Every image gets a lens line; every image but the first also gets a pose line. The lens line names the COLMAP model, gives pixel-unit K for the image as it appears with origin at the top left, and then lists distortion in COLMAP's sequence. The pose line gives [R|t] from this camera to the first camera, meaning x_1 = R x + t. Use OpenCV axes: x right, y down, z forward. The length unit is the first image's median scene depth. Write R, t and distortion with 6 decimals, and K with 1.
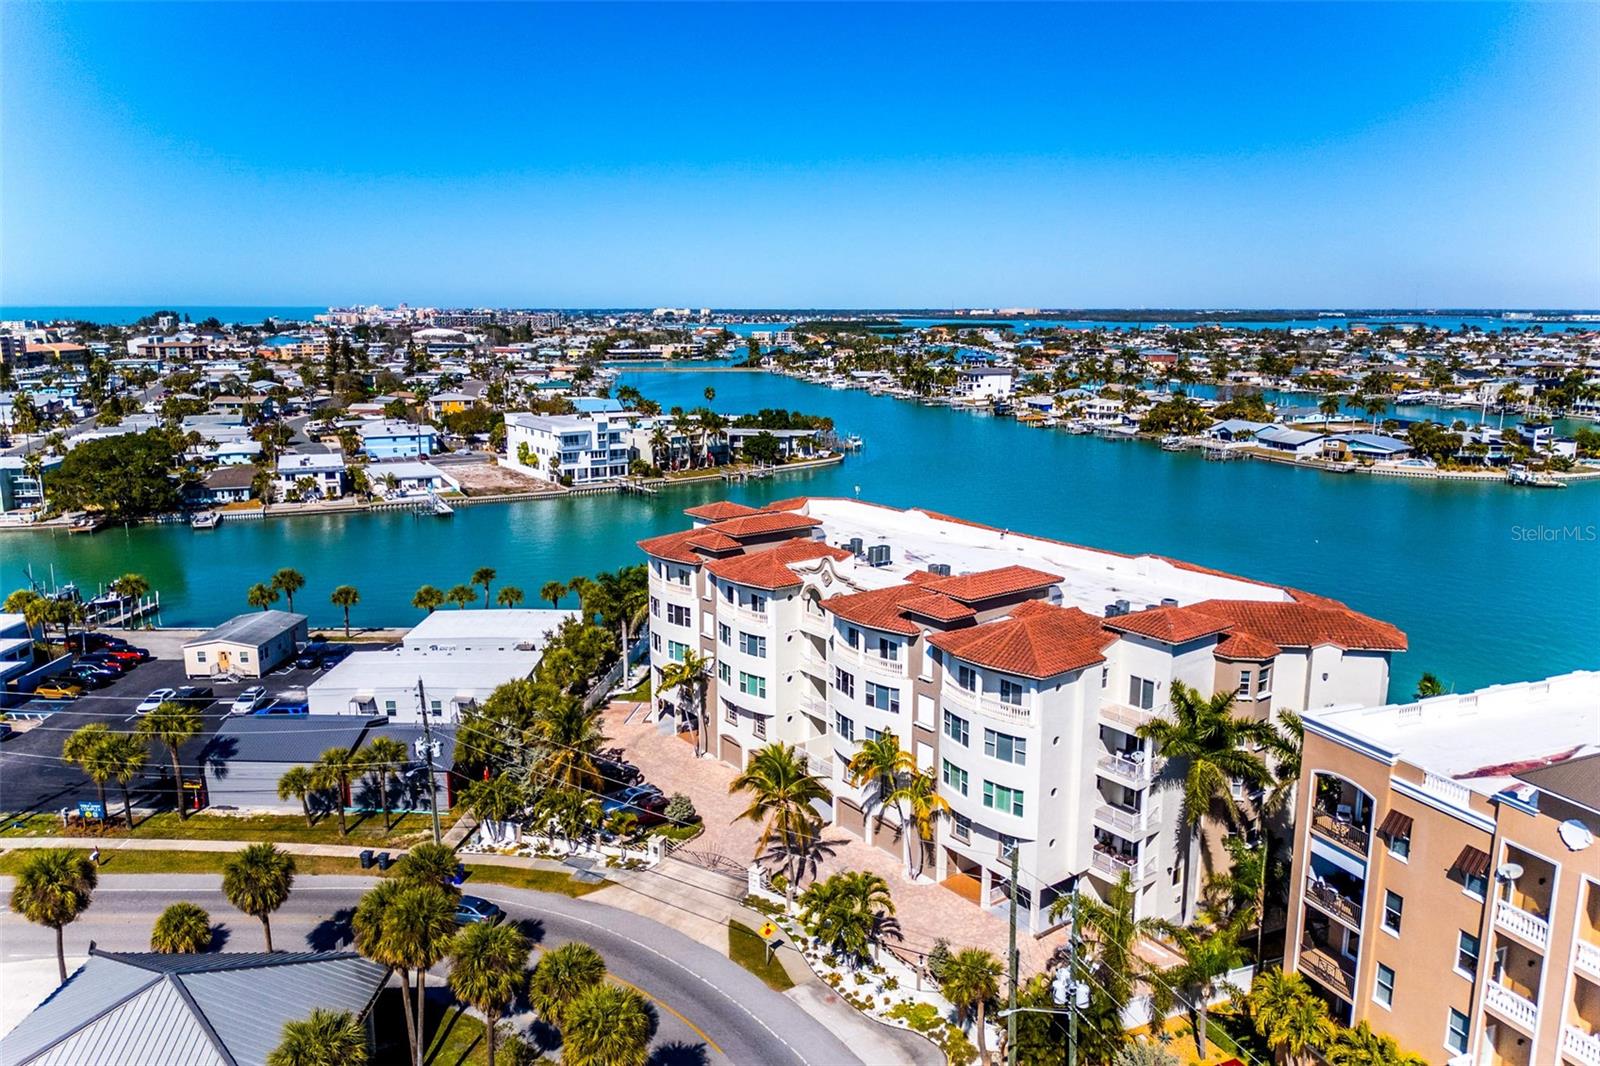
lens RADIAL K [[1128.4, 0, 800.0], [0, 1128.4, 533.0], [0, 0, 1]] dist [0.065416, -0.083449]
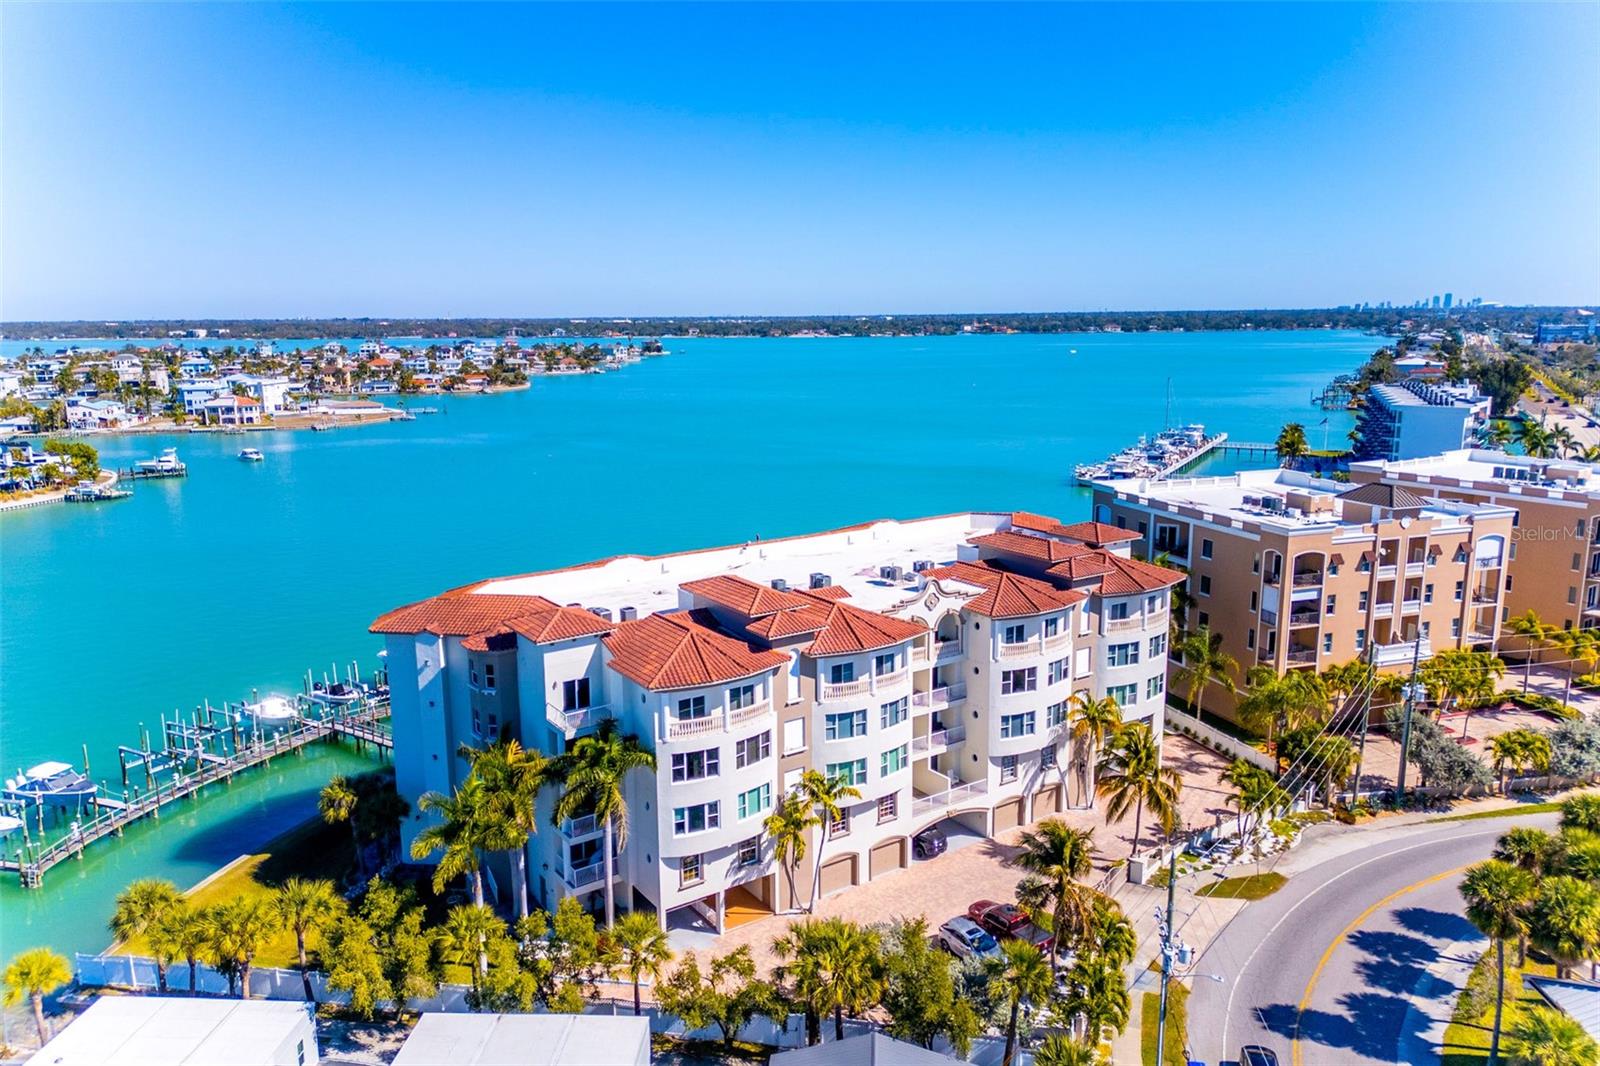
lens RADIAL K [[1128.4, 0, 800.0], [0, 1128.4, 533.0], [0, 0, 1]] dist [0.065416, -0.083449]
pose [[0.069278, -0.196681, 0.978017, -1.426928], [0.206464, 0.961973, 0.178829, -0.328326], [-0.975998, 0.189537, 0.107251, 1.618958]]
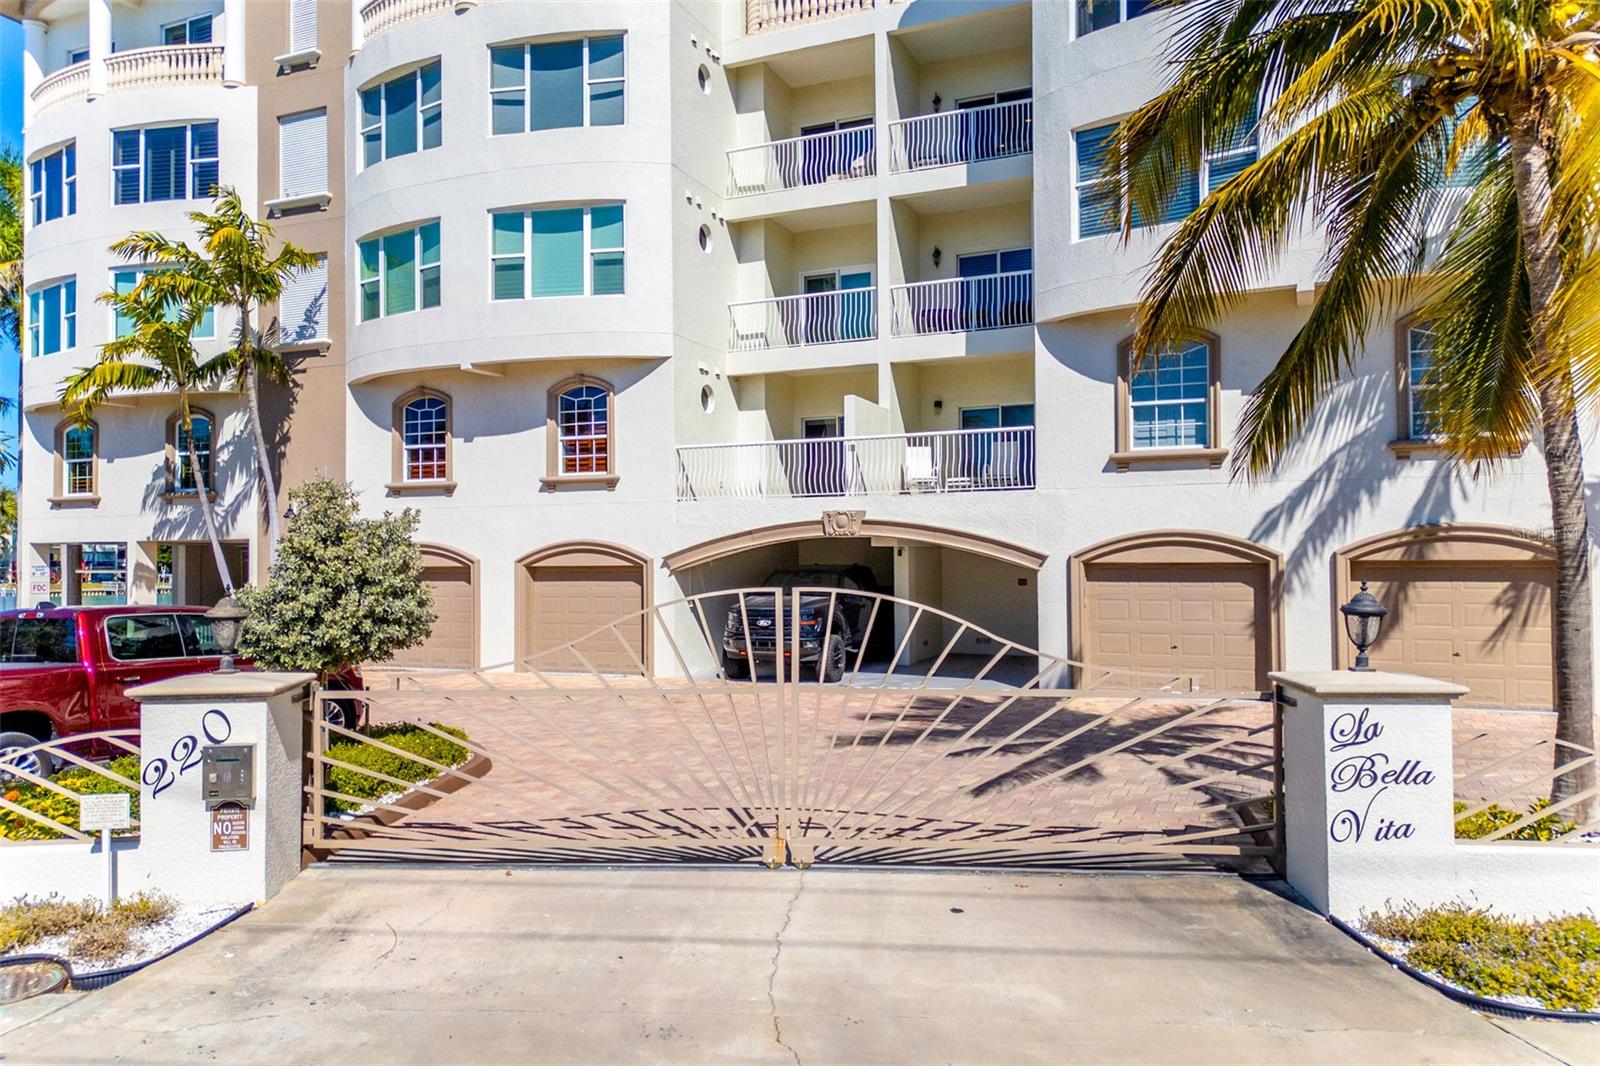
lens RADIAL K [[1128.4, 0, 800.0], [0, 1128.4, 533.0], [0, 0, 1]] dist [0.065416, -0.083449]
pose [[0.874407, -0.003806, 0.485179, -0.199604], [0.110877, 0.975076, -0.192178, 0.428118], [-0.472355, 0.221837, 0.853035, 1.323374]]
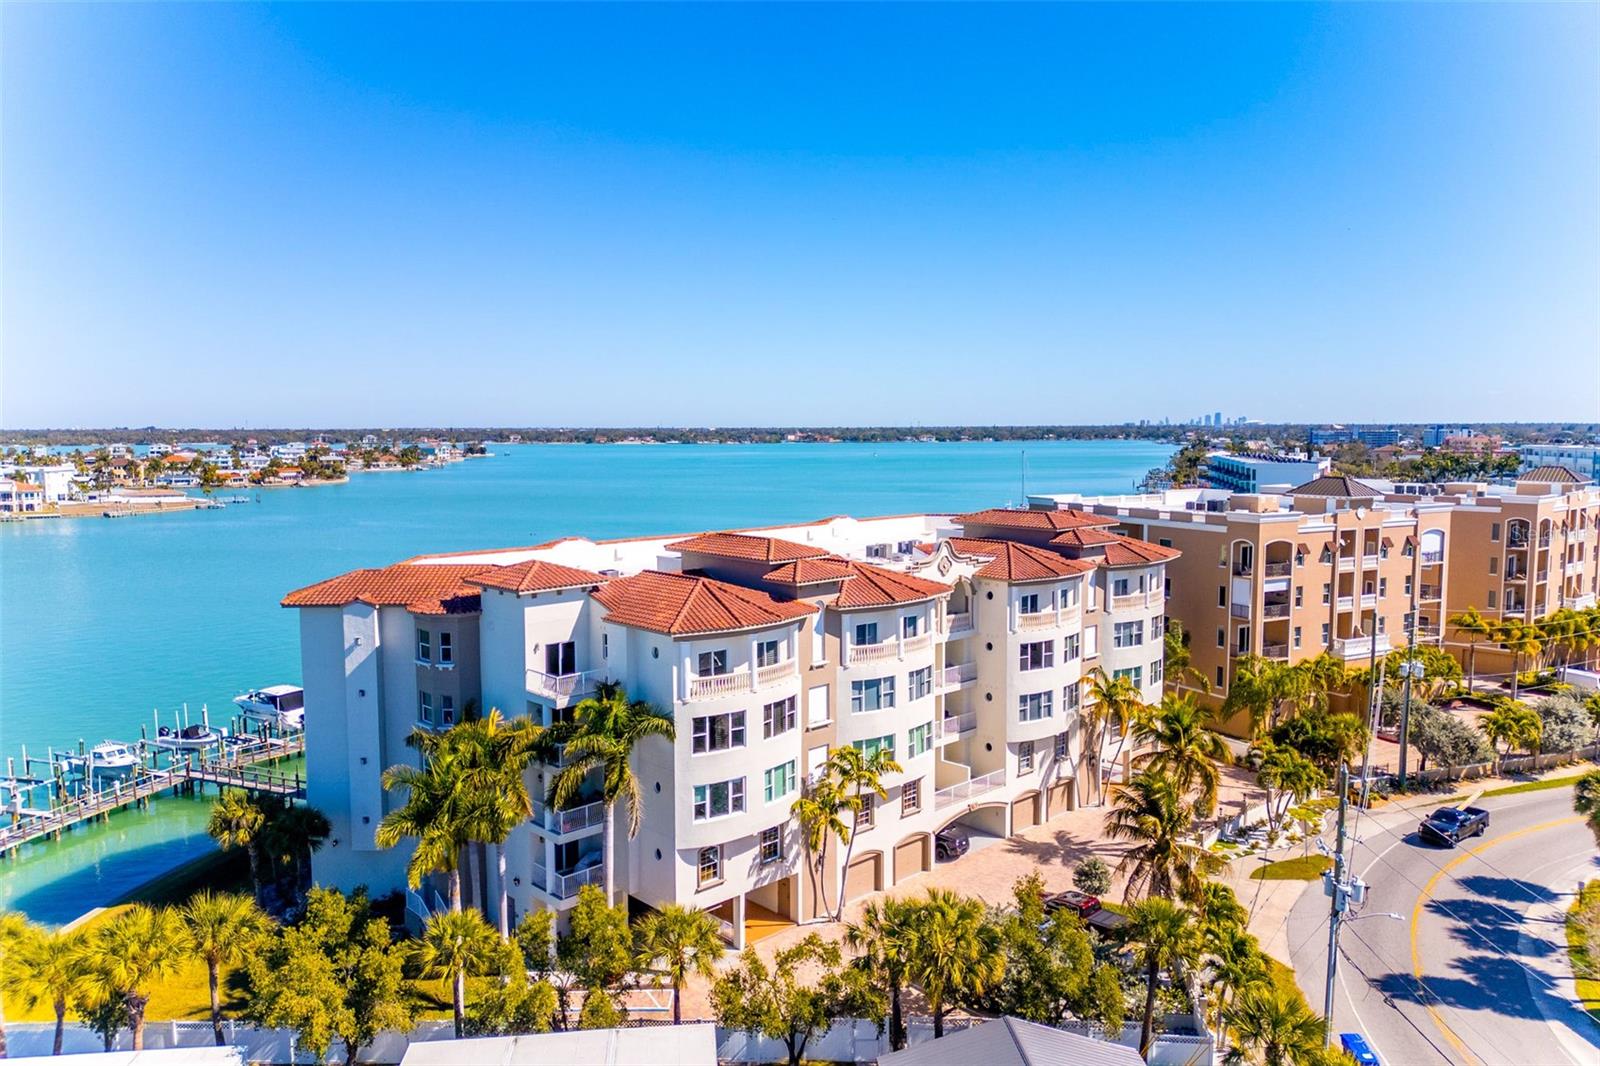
lens RADIAL K [[1128.4, 0, 800.0], [0, 1128.4, 533.0], [0, 0, 1]] dist [0.065416, -0.083449]
pose [[-0.089161, -0.097499, 0.991234, -1.274664], [0.200482, 0.973072, 0.113745, -0.159899], [-0.975632, 0.208866, -0.067214, 1.876840]]
